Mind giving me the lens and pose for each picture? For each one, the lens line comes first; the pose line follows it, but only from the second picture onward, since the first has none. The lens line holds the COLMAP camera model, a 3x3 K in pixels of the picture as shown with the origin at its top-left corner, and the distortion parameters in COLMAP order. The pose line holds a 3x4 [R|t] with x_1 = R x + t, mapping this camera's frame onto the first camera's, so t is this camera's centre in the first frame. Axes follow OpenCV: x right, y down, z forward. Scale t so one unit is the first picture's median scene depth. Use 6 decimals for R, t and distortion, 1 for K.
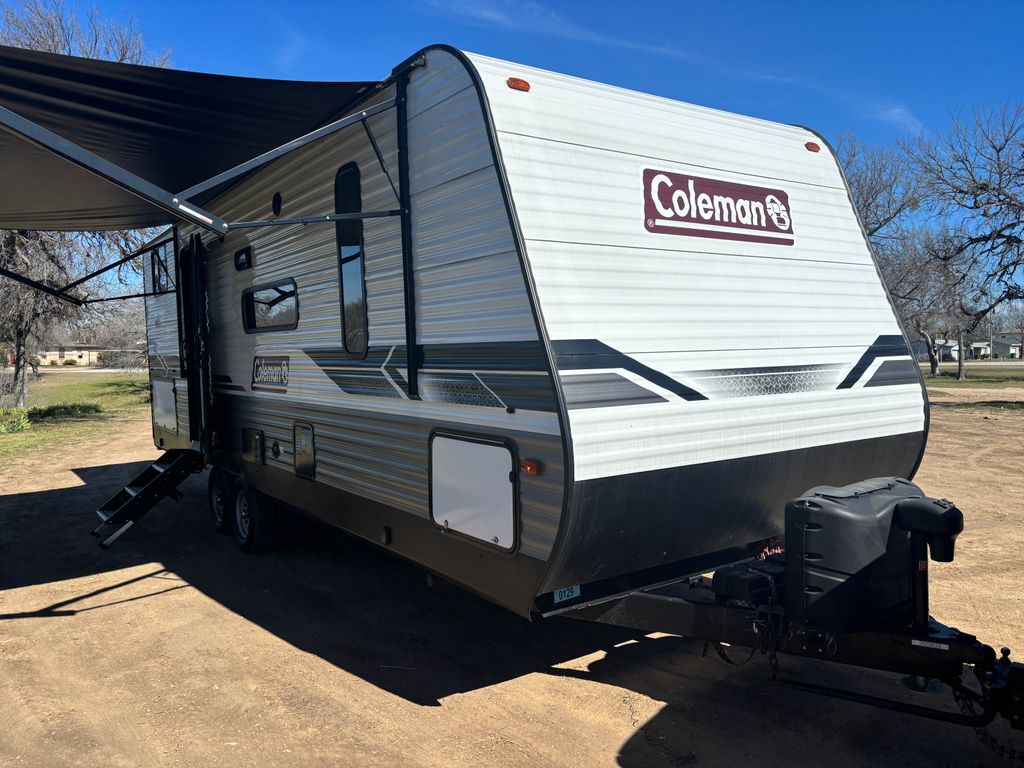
lens RADIAL K [[777.1, 0, 512.0], [0, 777.1, 384.0], [0, 0, 1]] dist [0.061440, -0.060960]
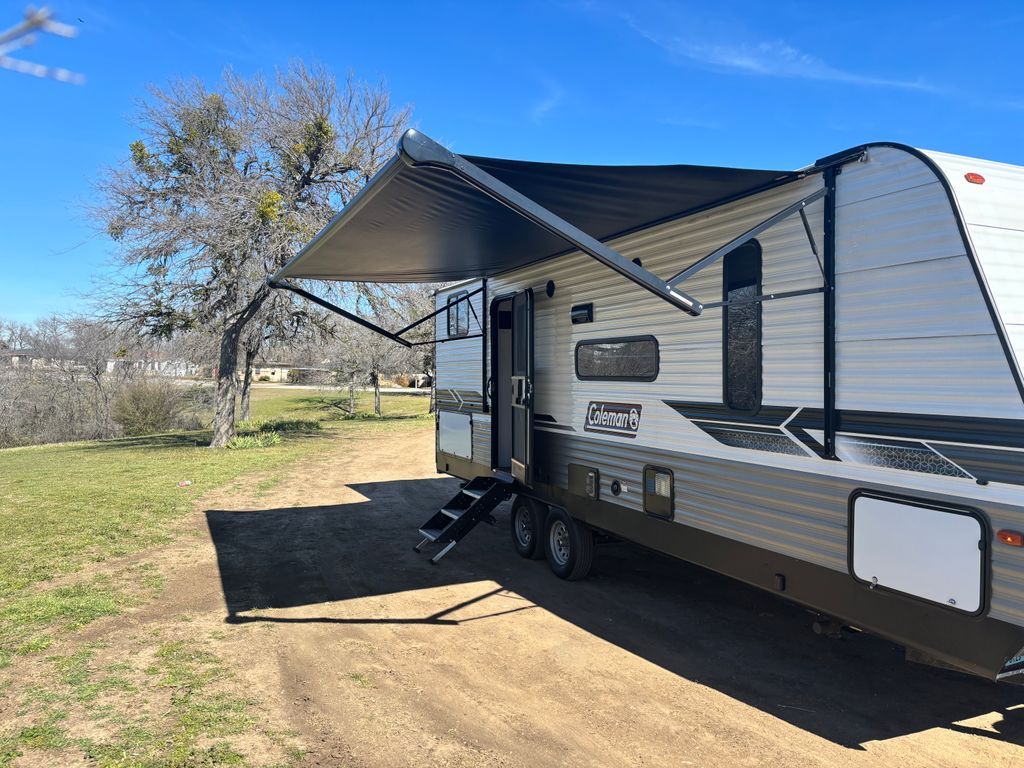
lens RADIAL K [[772.8, 0, 527.4], [0, 772.8, 377.8], [0, 0, 1]] dist [0.071446, -0.077866]
pose [[0.983597, 0.027728, -0.178238, -0.324981], [-0.034874, 0.998703, -0.037088, -0.036048], [0.176978, 0.042696, 0.983288, -0.136458]]
